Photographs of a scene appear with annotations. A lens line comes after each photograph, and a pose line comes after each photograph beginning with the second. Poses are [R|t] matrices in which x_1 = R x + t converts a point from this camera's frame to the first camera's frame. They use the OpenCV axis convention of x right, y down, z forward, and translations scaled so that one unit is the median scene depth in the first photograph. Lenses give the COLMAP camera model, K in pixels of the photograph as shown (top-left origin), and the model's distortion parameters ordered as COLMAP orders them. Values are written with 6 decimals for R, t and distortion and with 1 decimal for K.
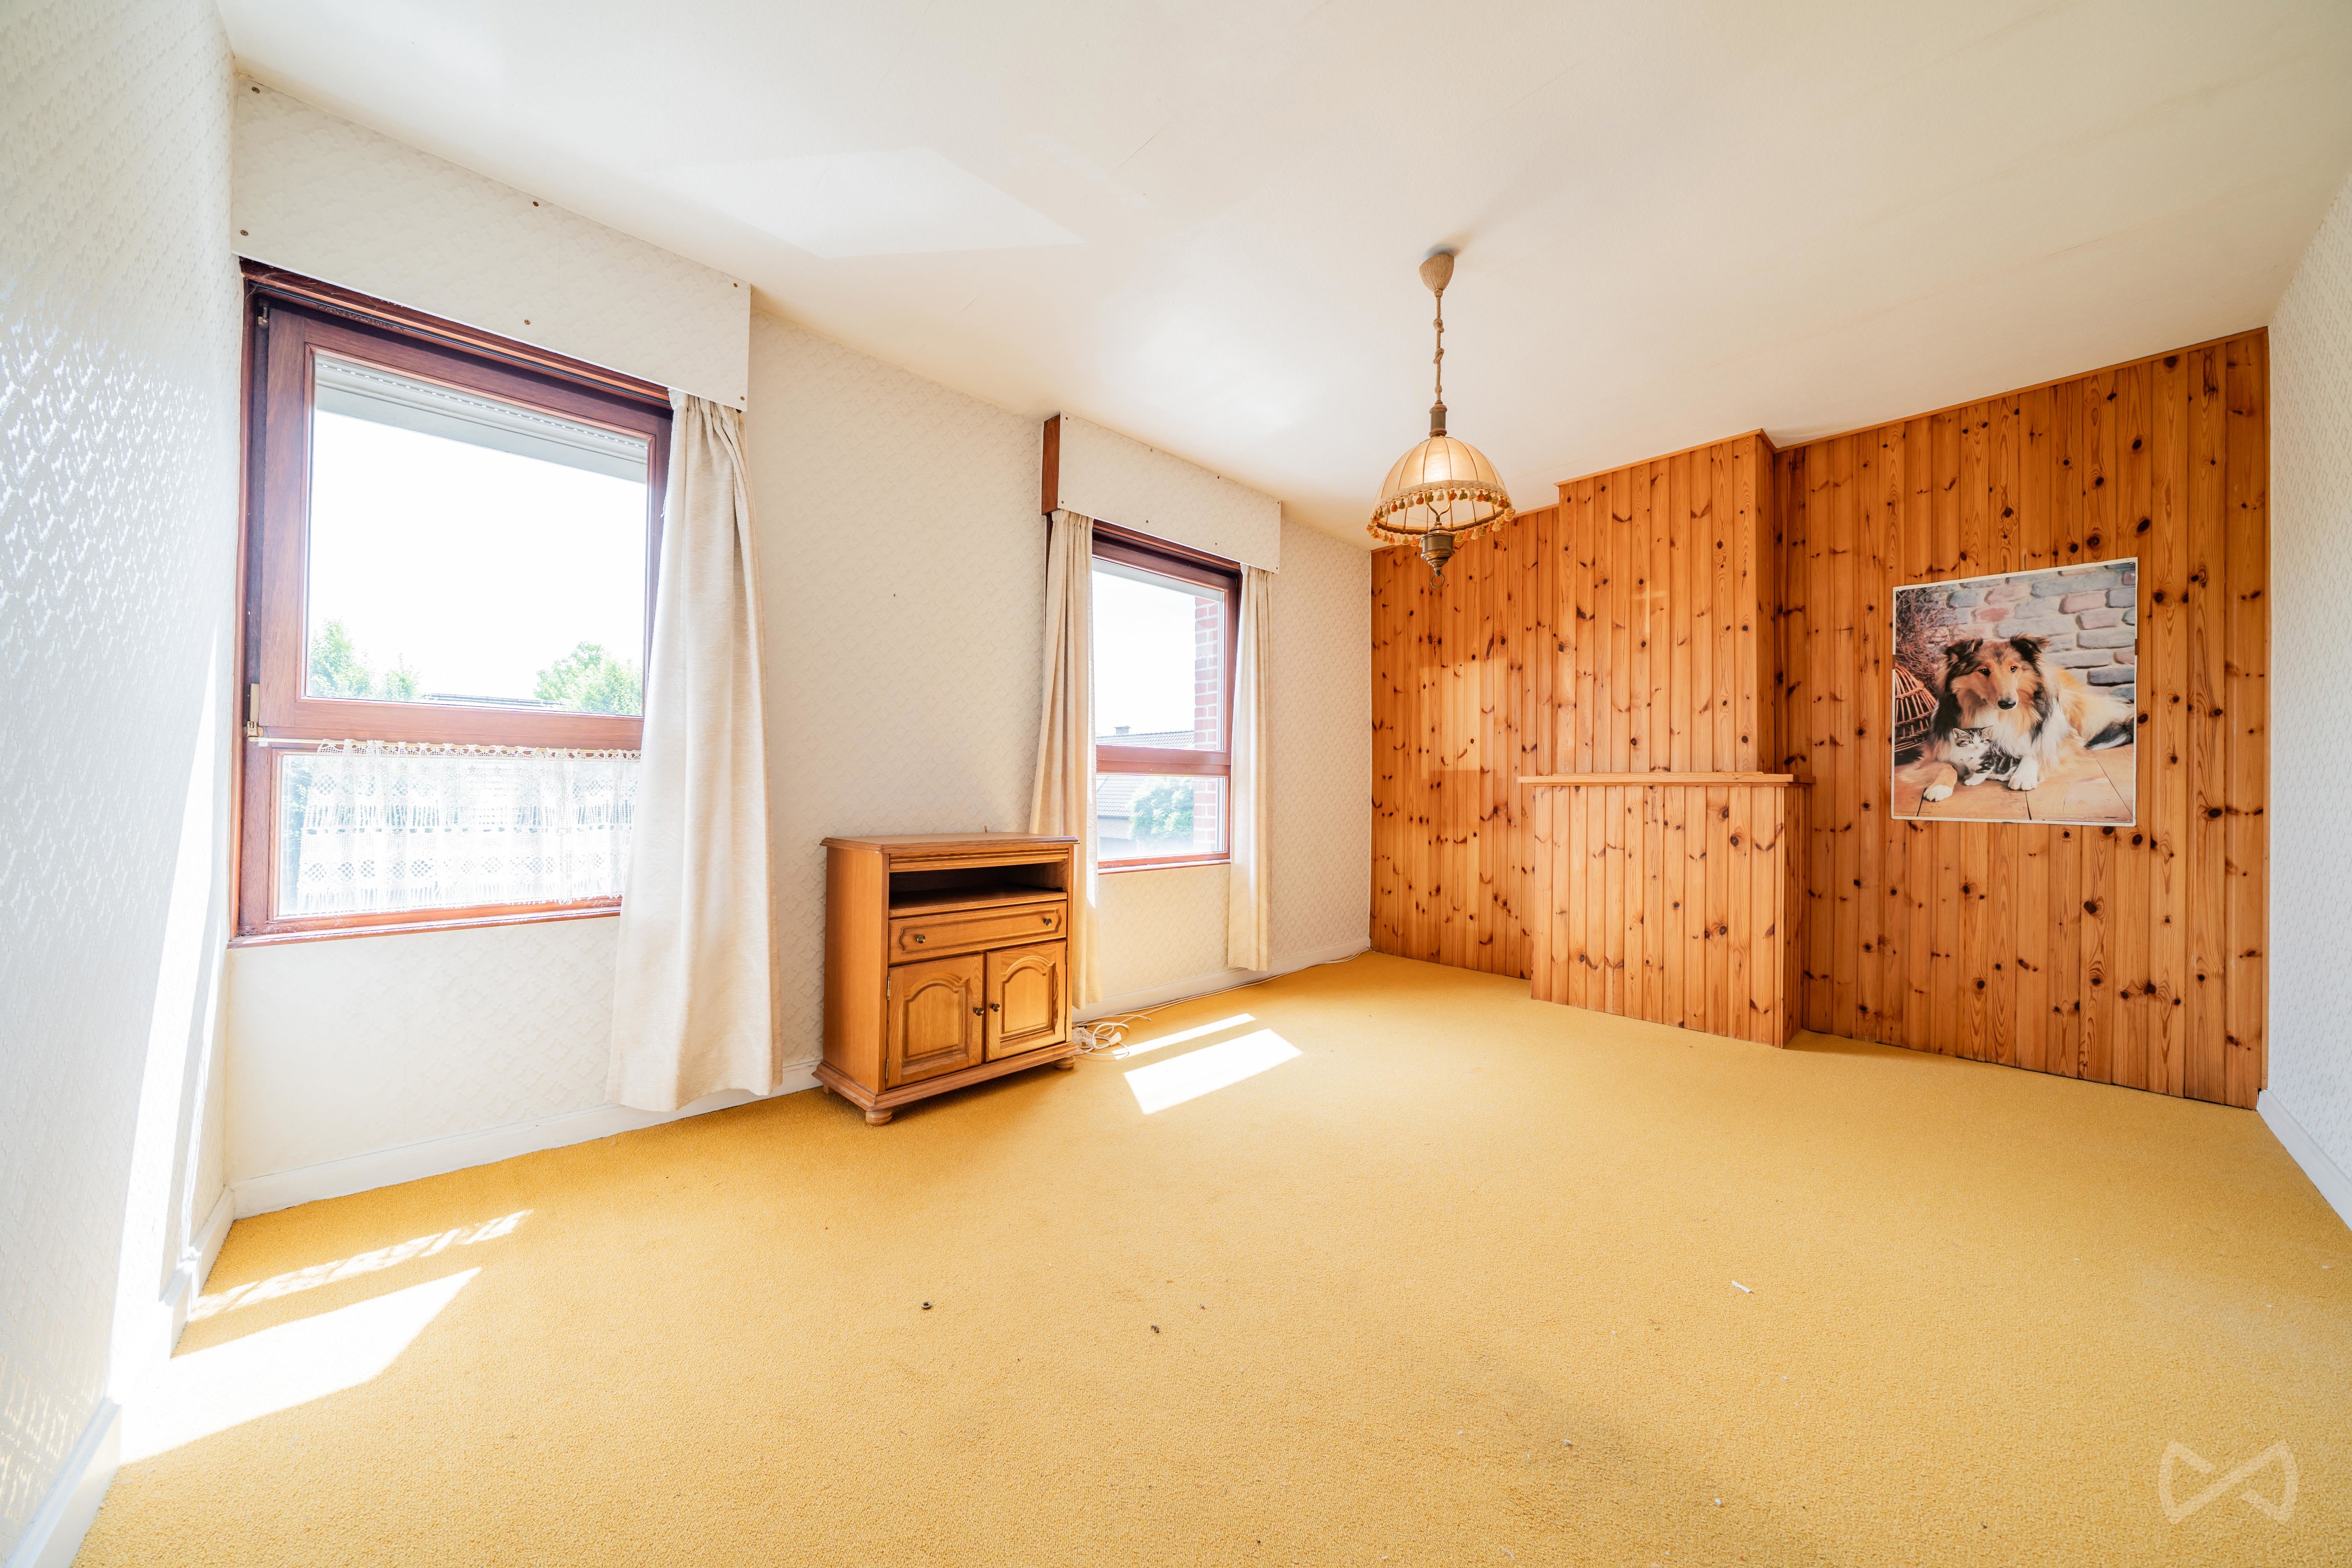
lens RADIAL K [[851.7, 0, 1181.9], [0, 851.7, 801.8], [0, 0, 1]] dist [0.000284, -0.000023]
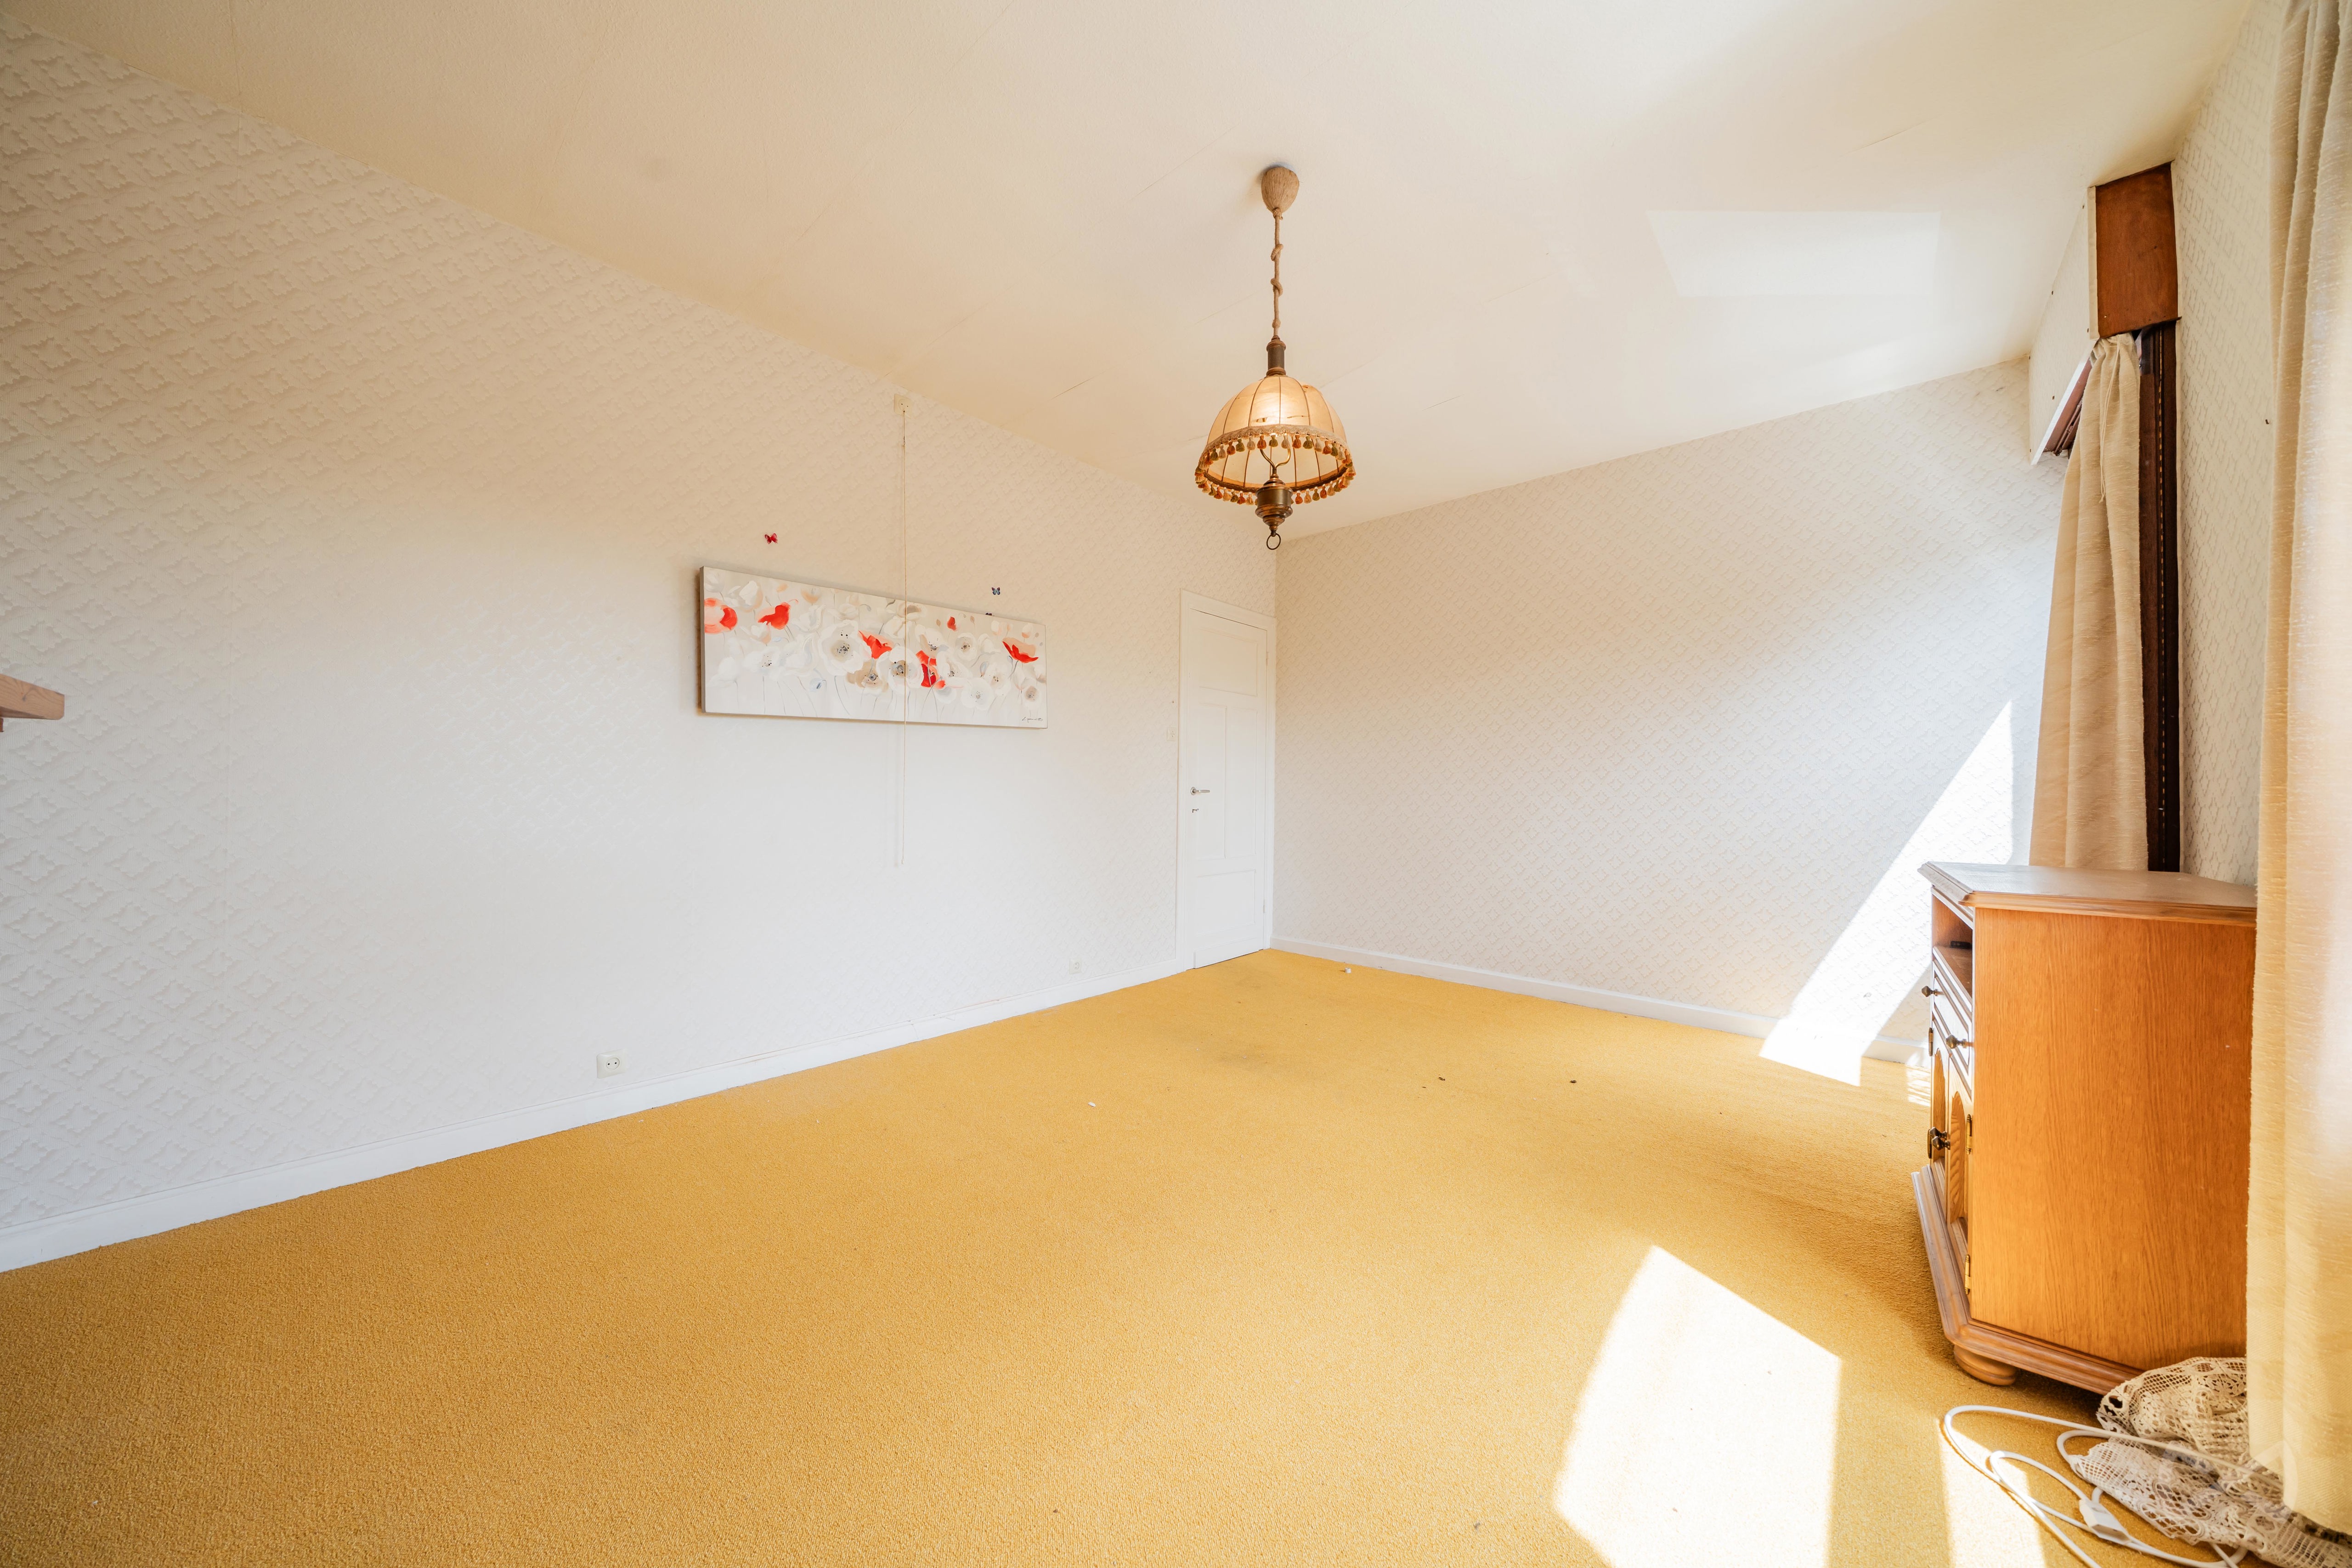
lens RADIAL K [[803.5, 0, 1170.6], [0, 803.5, 785.7], [0, 0, 1]] dist [0.000475, -0.000066]
pose [[-0.998837, -0.016143, -0.045425, 0.373256], [-0.016429, 0.999847, 0.005928, -0.013260], [0.045323, 0.006667, -0.998950, 1.549152]]
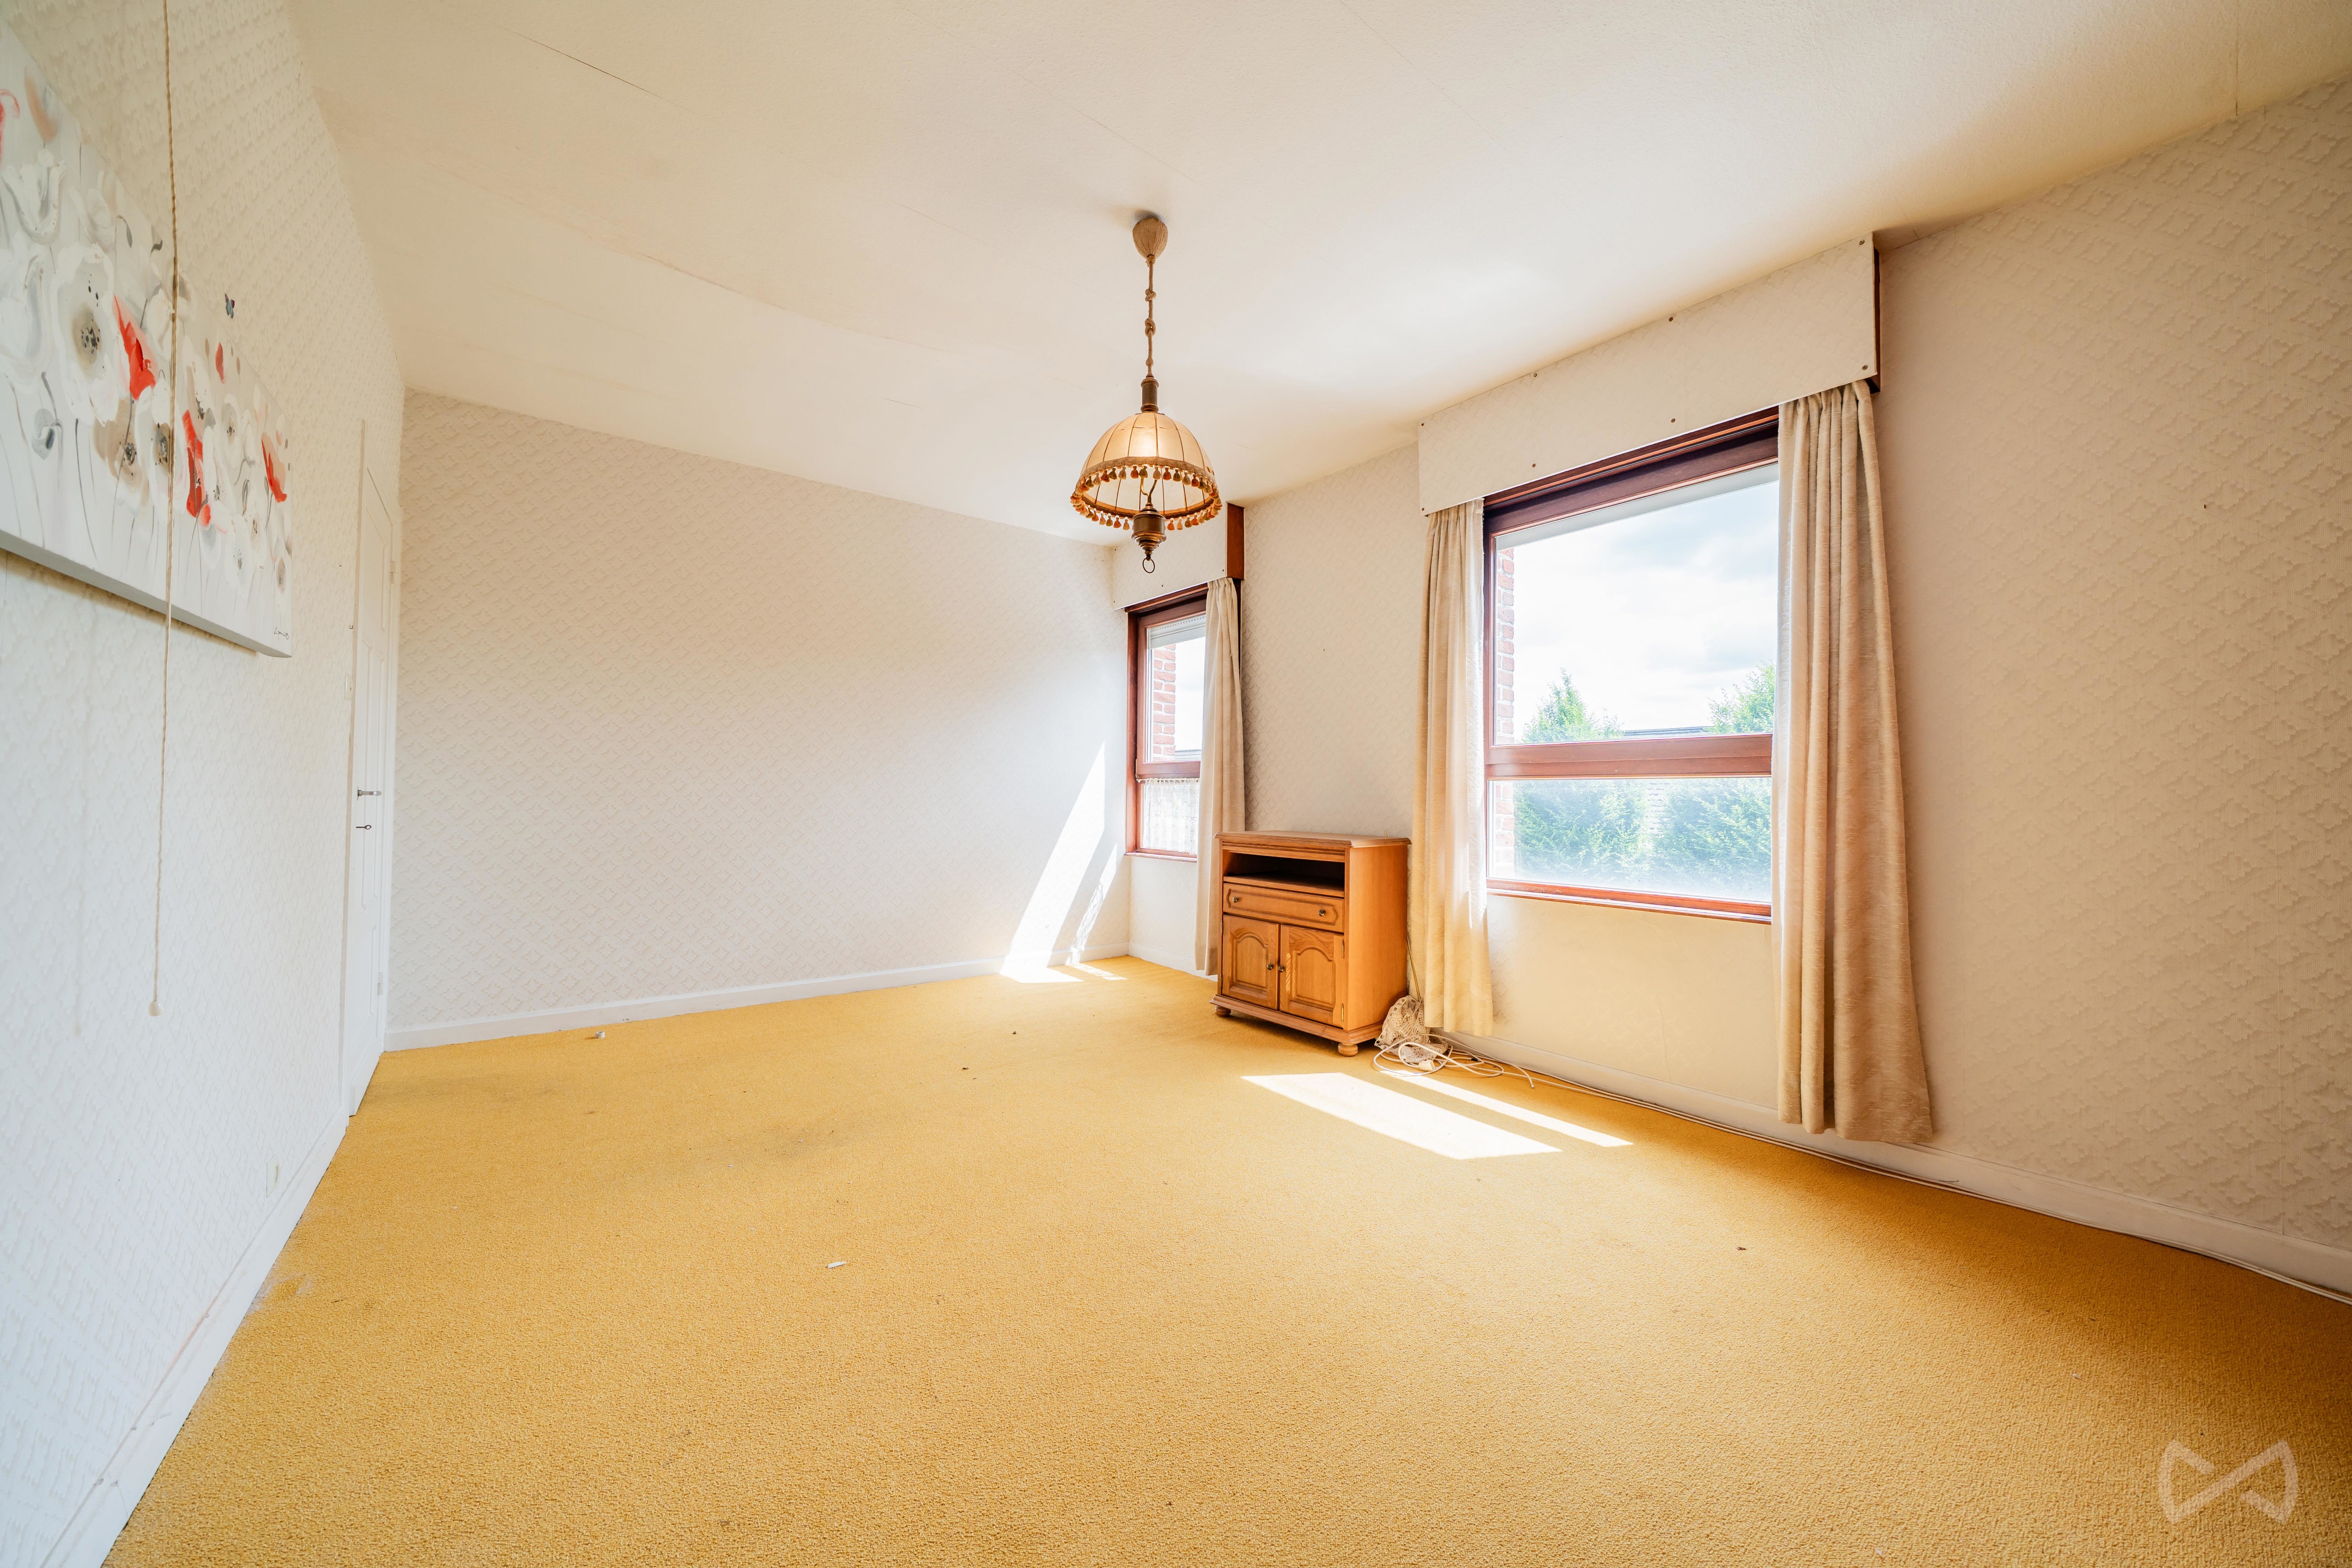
lens RADIAL K [[803.5, 0, 1170.6], [0, 803.5, 785.7], [0, 0, 1]] dist [0.000475, -0.000066]
pose [[-0.121997, -0.021196, -0.992304, 0.988780], [-0.021558, 0.999593, -0.018701, -0.005034], [0.992296, 0.019110, -0.122404, 0.971493]]
